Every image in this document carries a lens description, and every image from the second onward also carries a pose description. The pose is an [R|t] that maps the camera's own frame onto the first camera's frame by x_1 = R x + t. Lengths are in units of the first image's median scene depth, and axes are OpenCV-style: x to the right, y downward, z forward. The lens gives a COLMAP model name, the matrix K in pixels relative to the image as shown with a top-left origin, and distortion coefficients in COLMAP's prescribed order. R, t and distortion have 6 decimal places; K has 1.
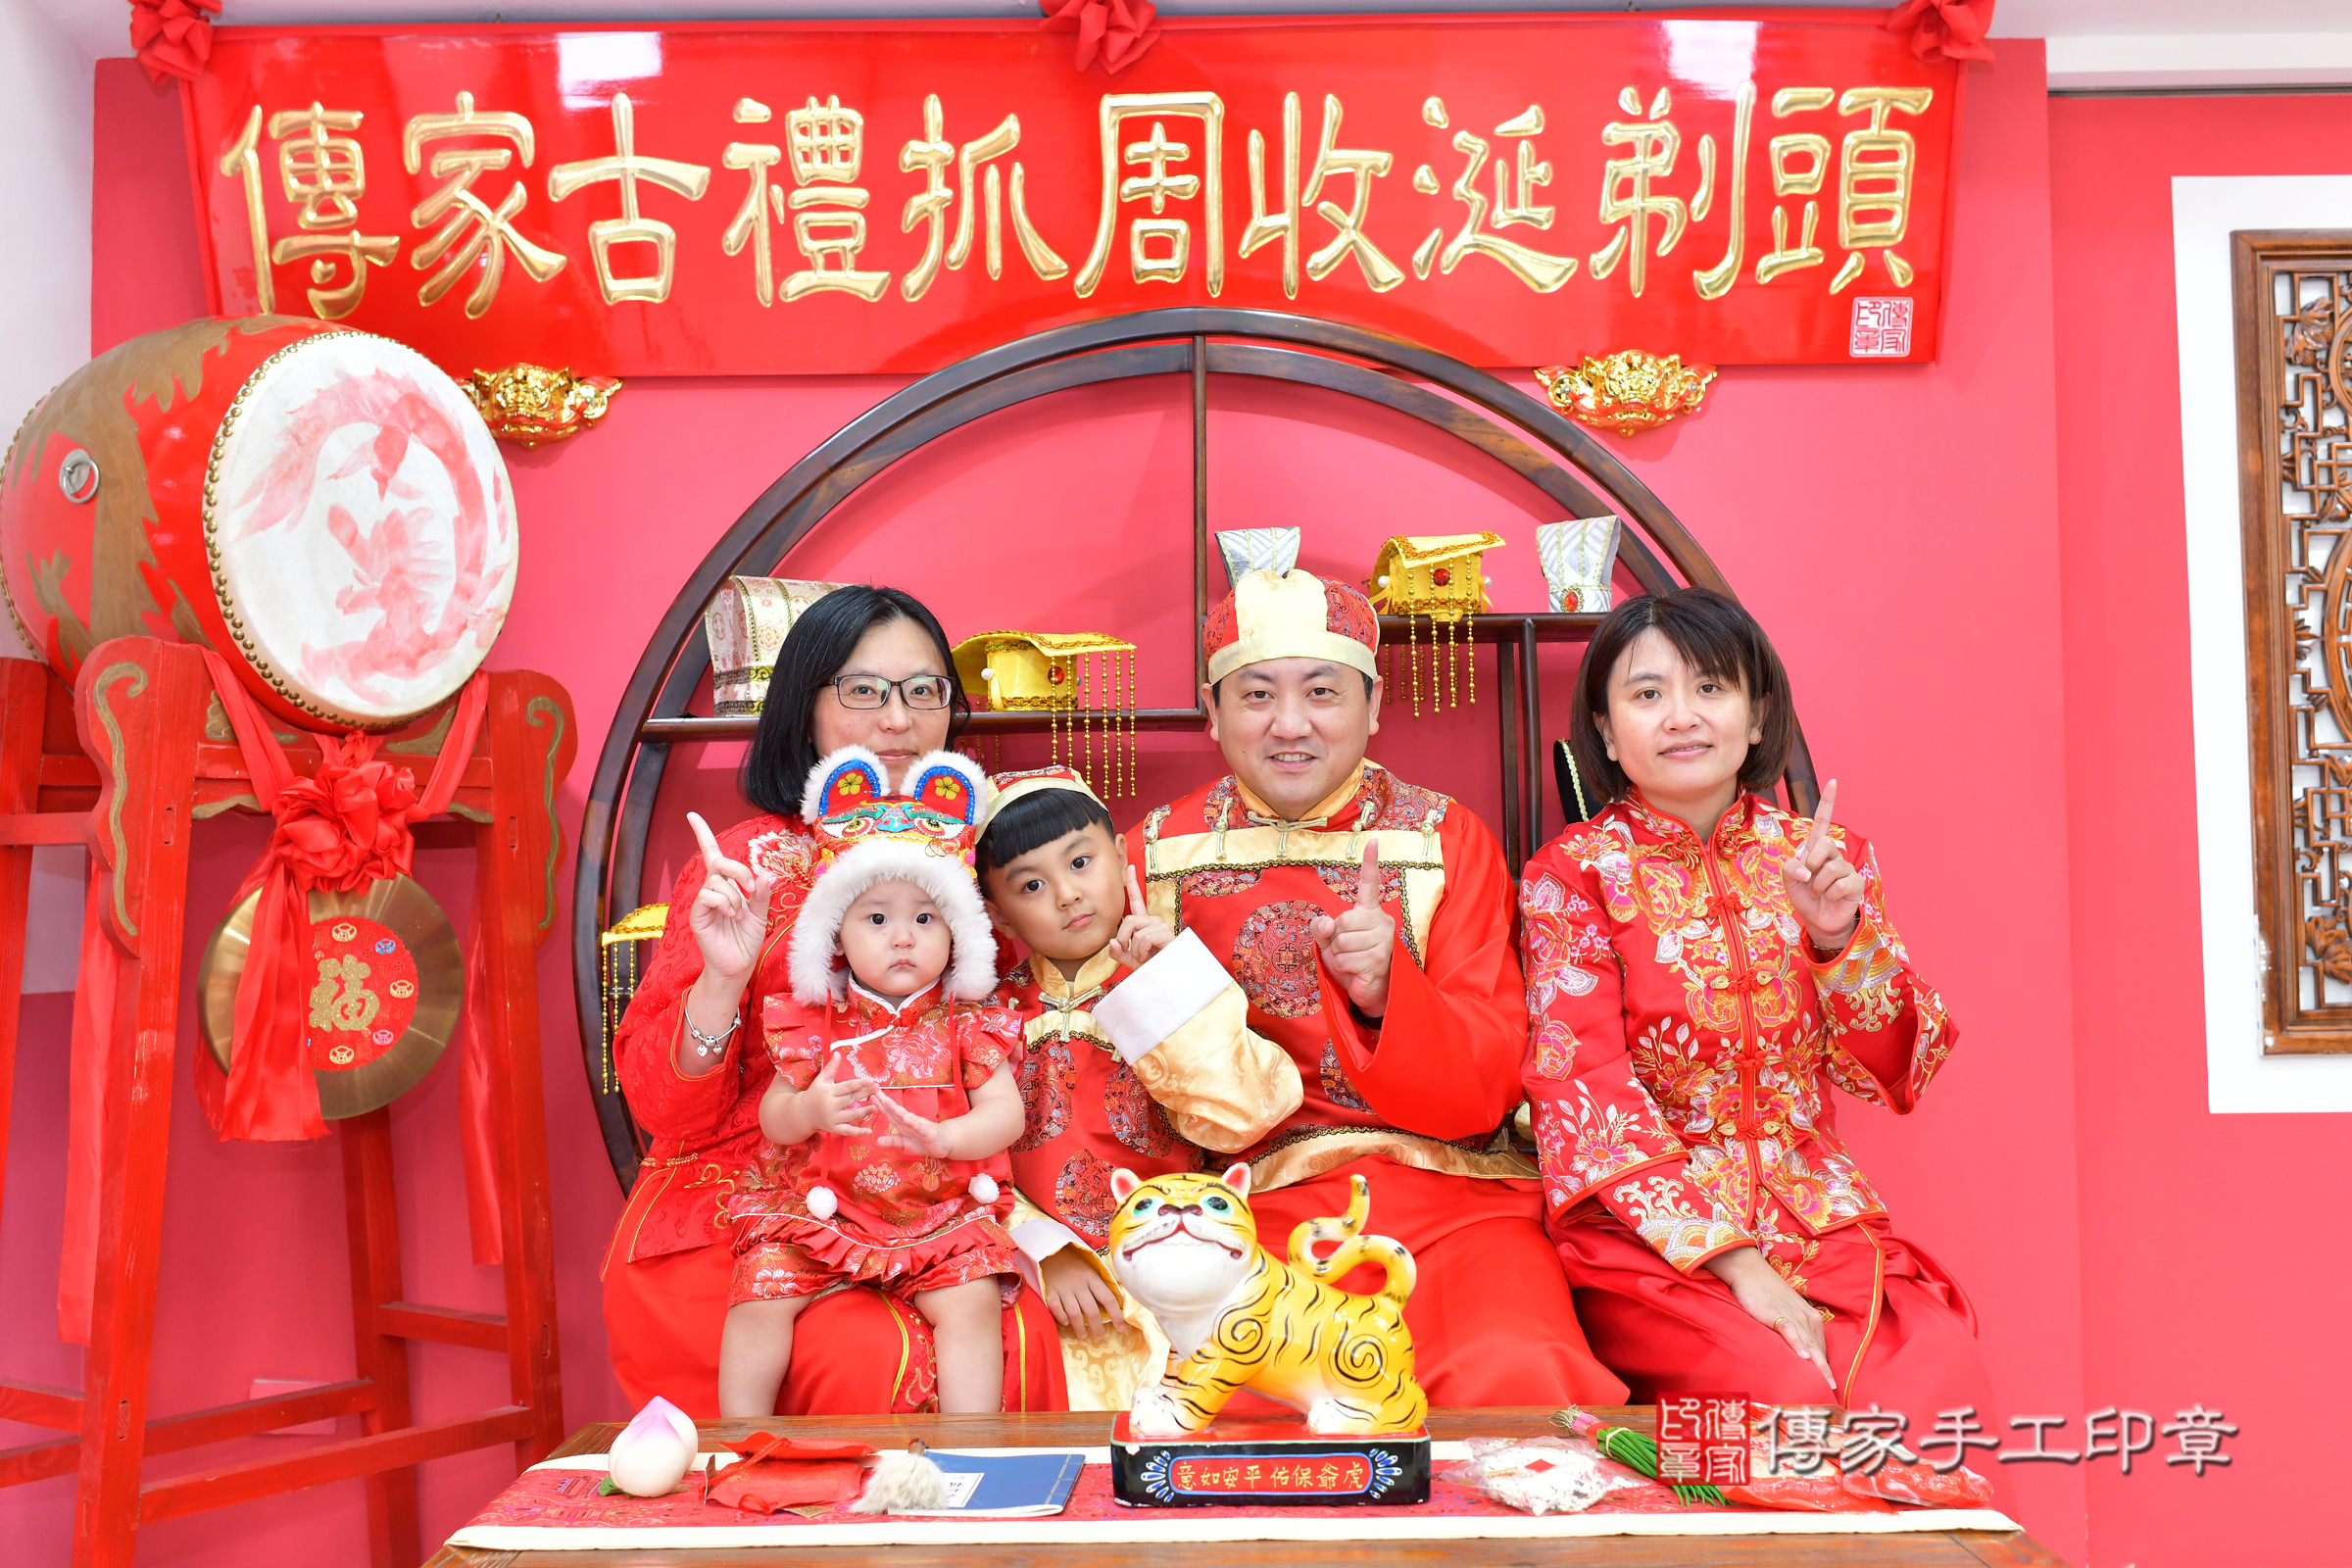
lens RADIAL K [[2409.2, 0, 1179.8], [0, 2409.2, 814.1], [0, 0, 1]] dist [-0.002482, -0.000034]
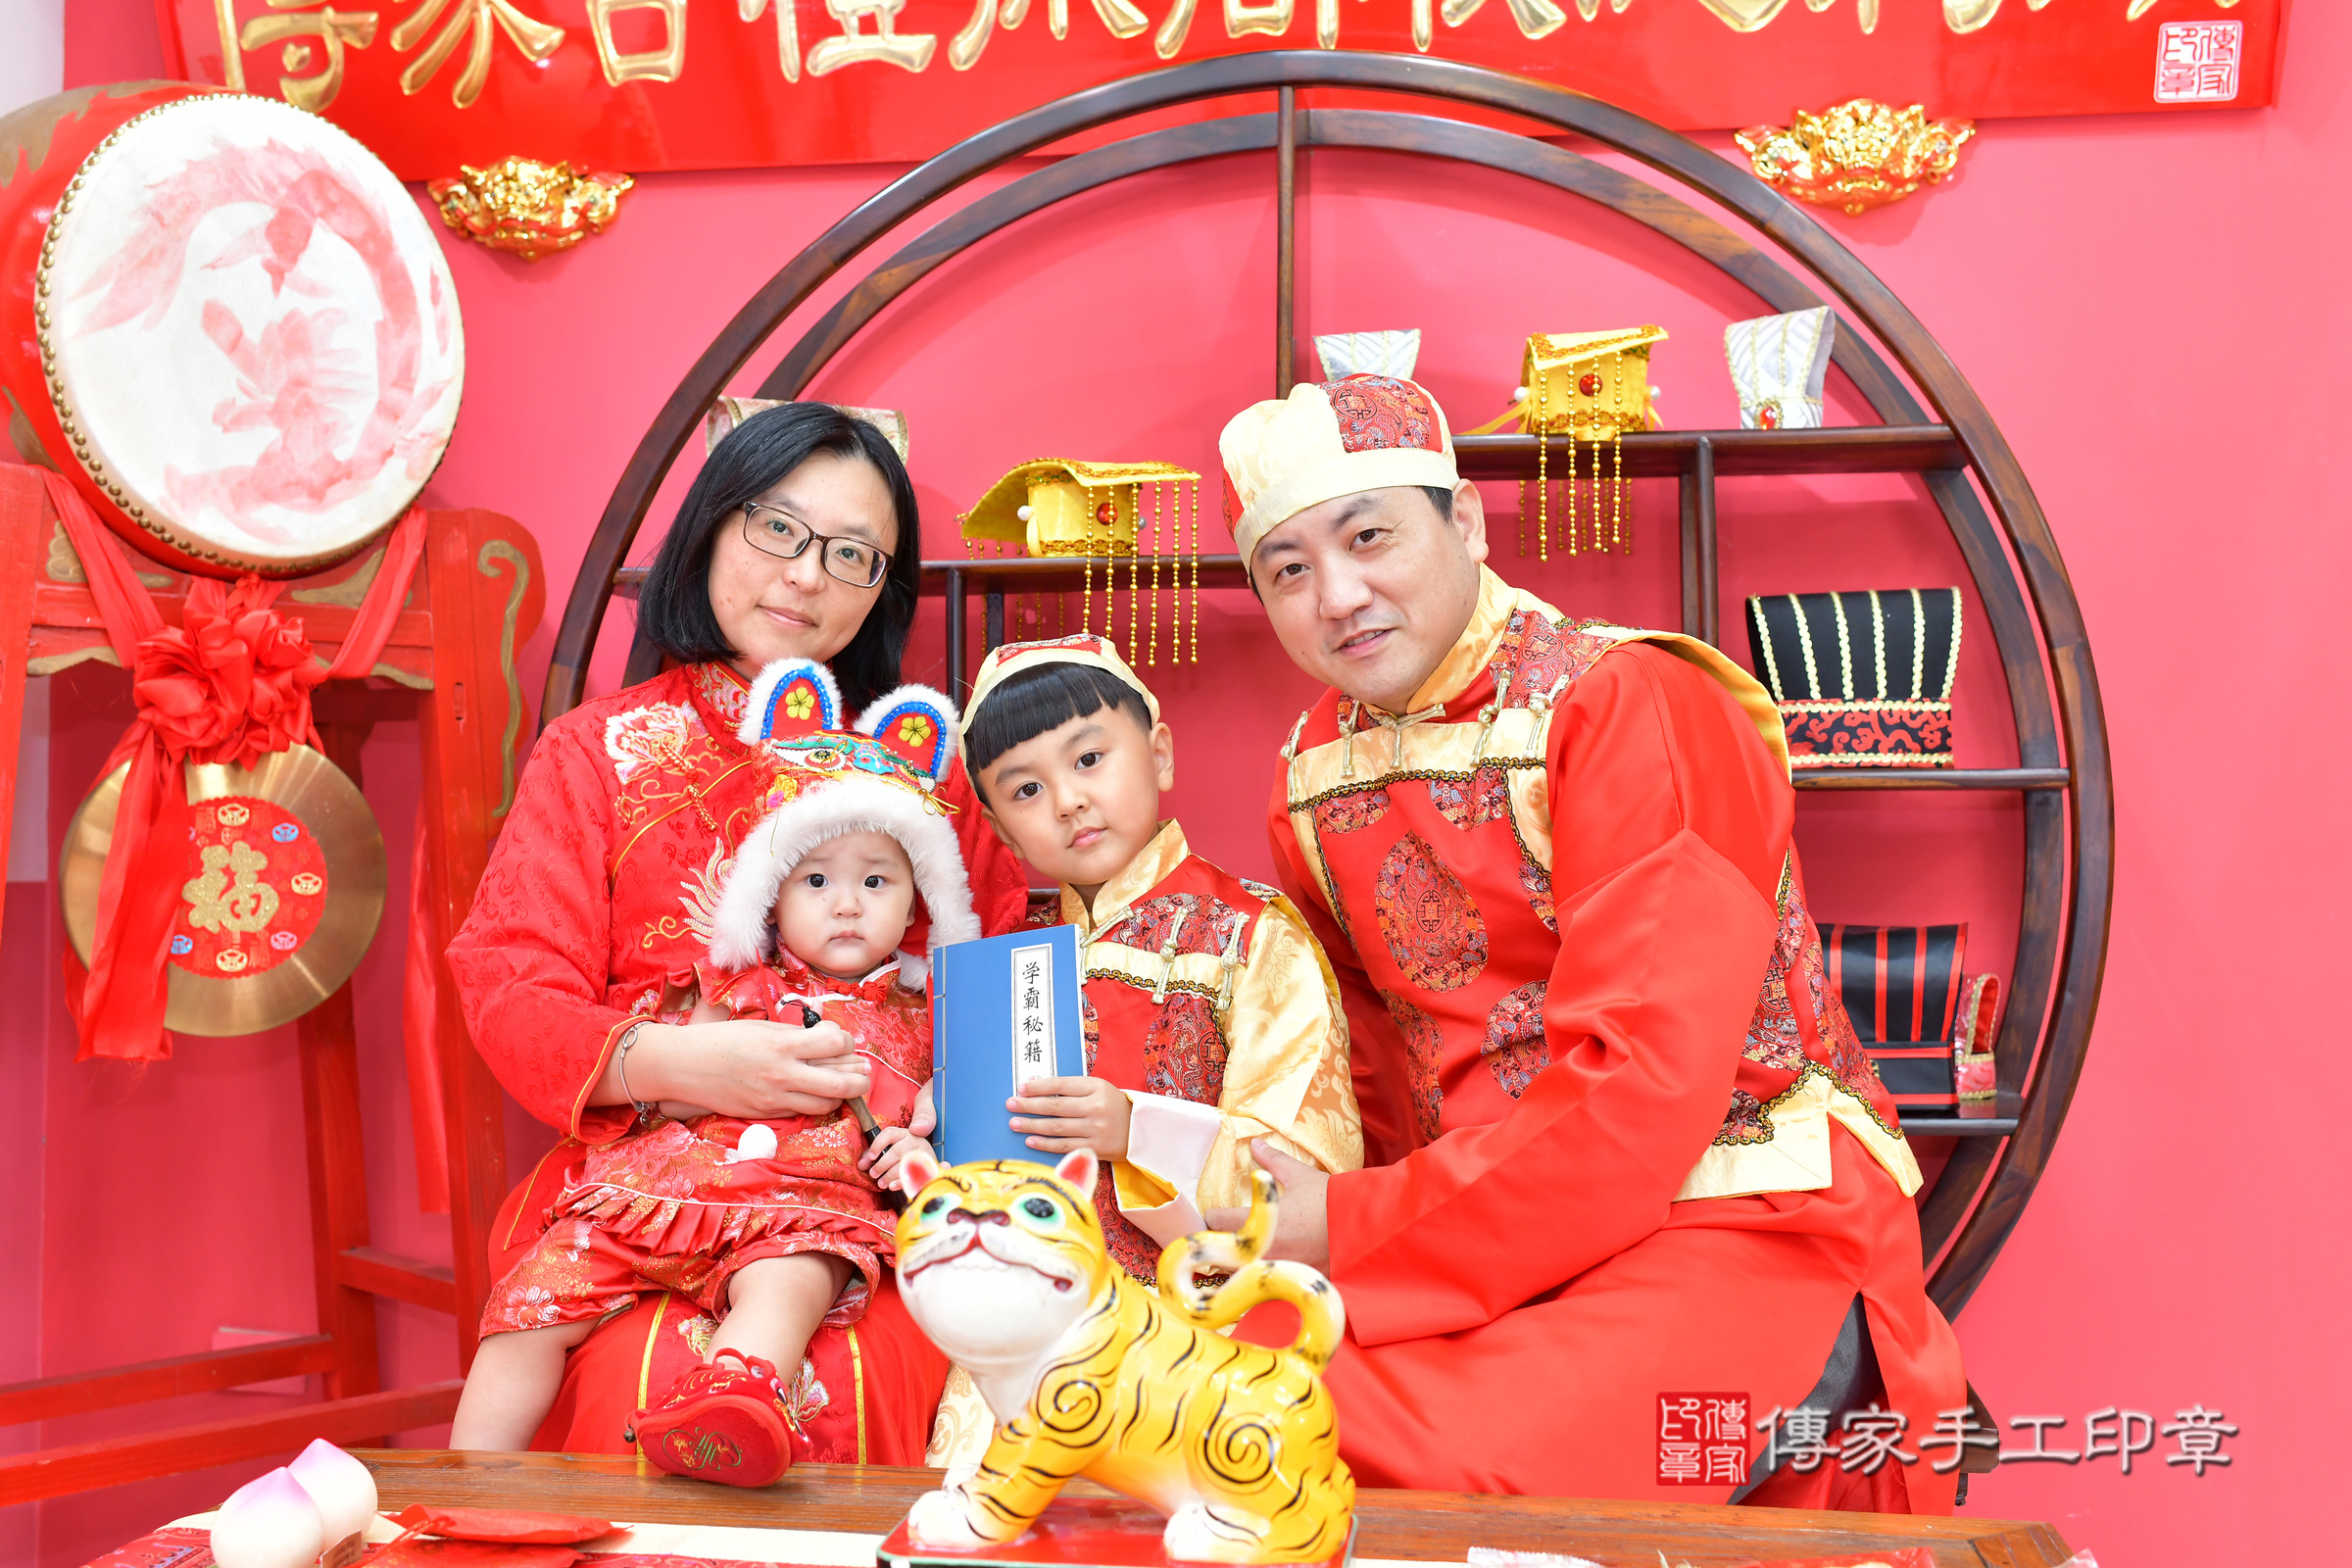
lens RADIAL K [[2346.4, 0, 1176.0], [0, 2346.4, 784.0], [0, 0, 1]] dist [-0.001300, -0.006181]
pose [[0.987452, 0.012230, -0.157443, 0.102496], [-0.009671, 0.999809, 0.017006, 0.020592], [0.157621, -0.015270, 0.987382, 0.236184]]
